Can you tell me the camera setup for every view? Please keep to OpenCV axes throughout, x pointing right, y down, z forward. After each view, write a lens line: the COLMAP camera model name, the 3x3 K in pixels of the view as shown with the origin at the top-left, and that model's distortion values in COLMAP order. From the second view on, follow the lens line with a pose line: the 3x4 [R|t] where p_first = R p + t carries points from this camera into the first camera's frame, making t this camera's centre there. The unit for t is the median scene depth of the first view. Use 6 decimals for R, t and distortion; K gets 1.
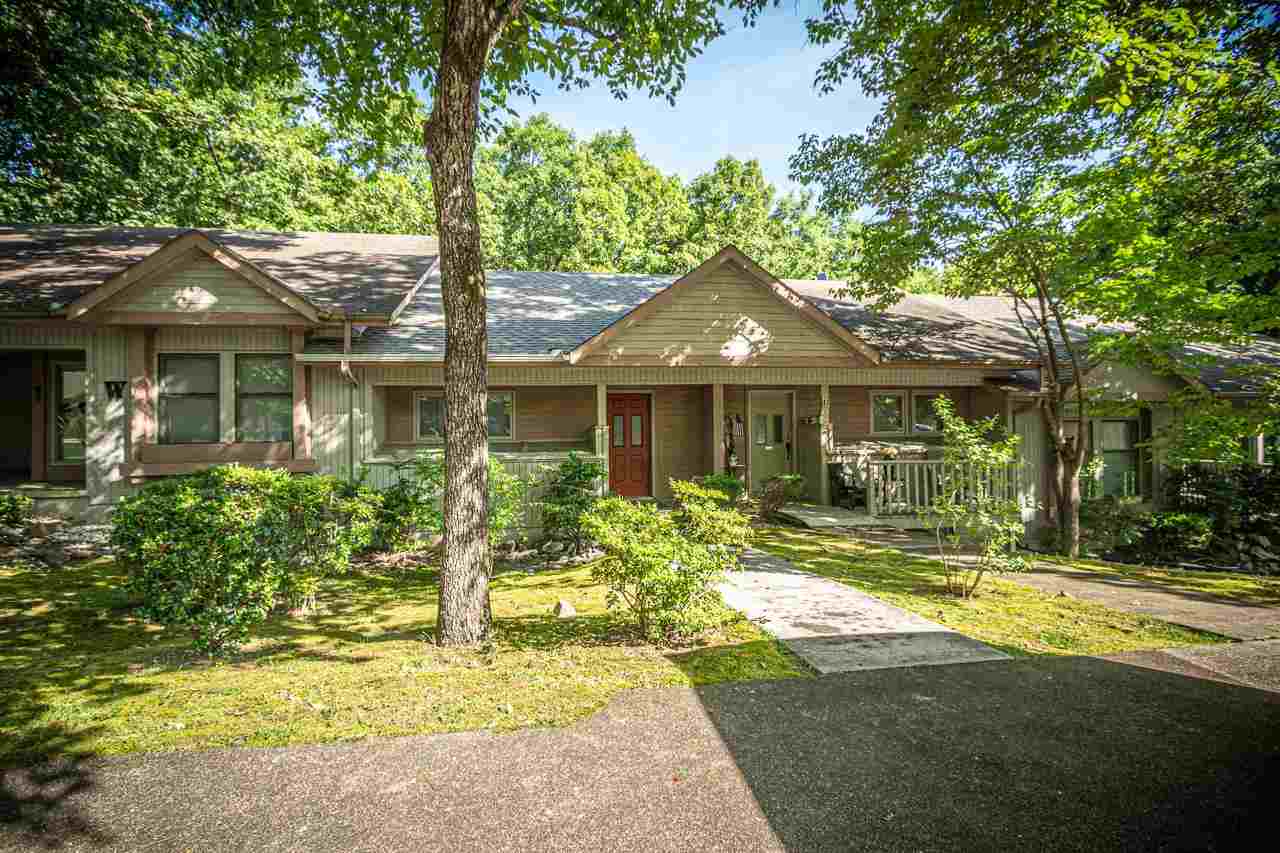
lens RADIAL K [[590.1, 0, 637.3], [0, 590.1, 425.5], [0, 0, 1]] dist [-0.014692, 0.000643]
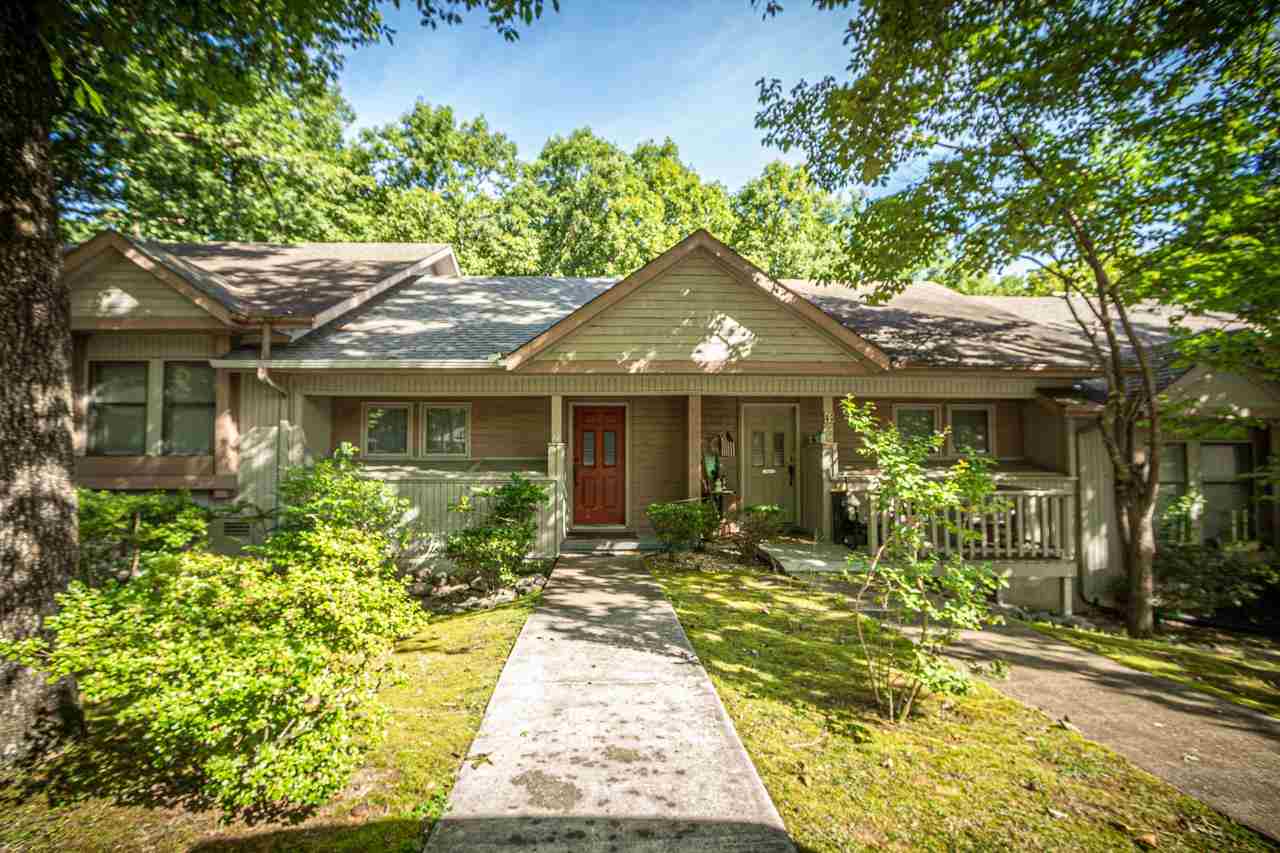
lens RADIAL K [[590.1, 0, 639.1], [0, 590.1, 426.3], [0, 0, 1]] dist [-0.014692, 0.000643]
pose [[0.992477, 0.007339, -0.122212, 0.166112], [-0.011207, 0.999457, -0.030994, 0.001944], [0.121918, 0.032130, 0.992020, 0.154585]]
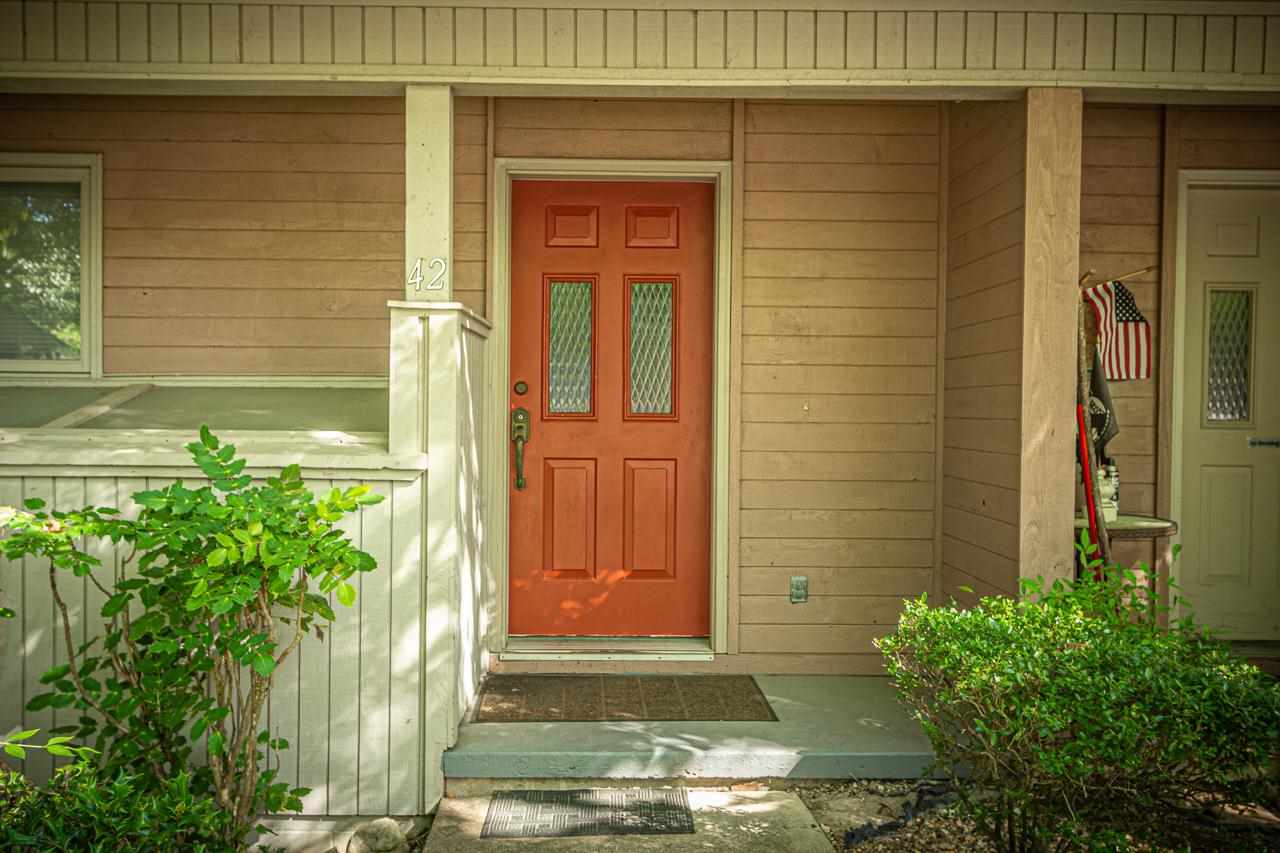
lens RADIAL K [[1062.1, 0, 641.5], [0, 1062.1, 430.1], [0, 0, 1]] dist [0.002547, 0.000443]
pose [[0.990113, 0.016482, -0.139302, 0.057239], [-0.014382, 0.999767, 0.016069, 0.035946], [0.139535, -0.013906, 0.990120, 0.668003]]
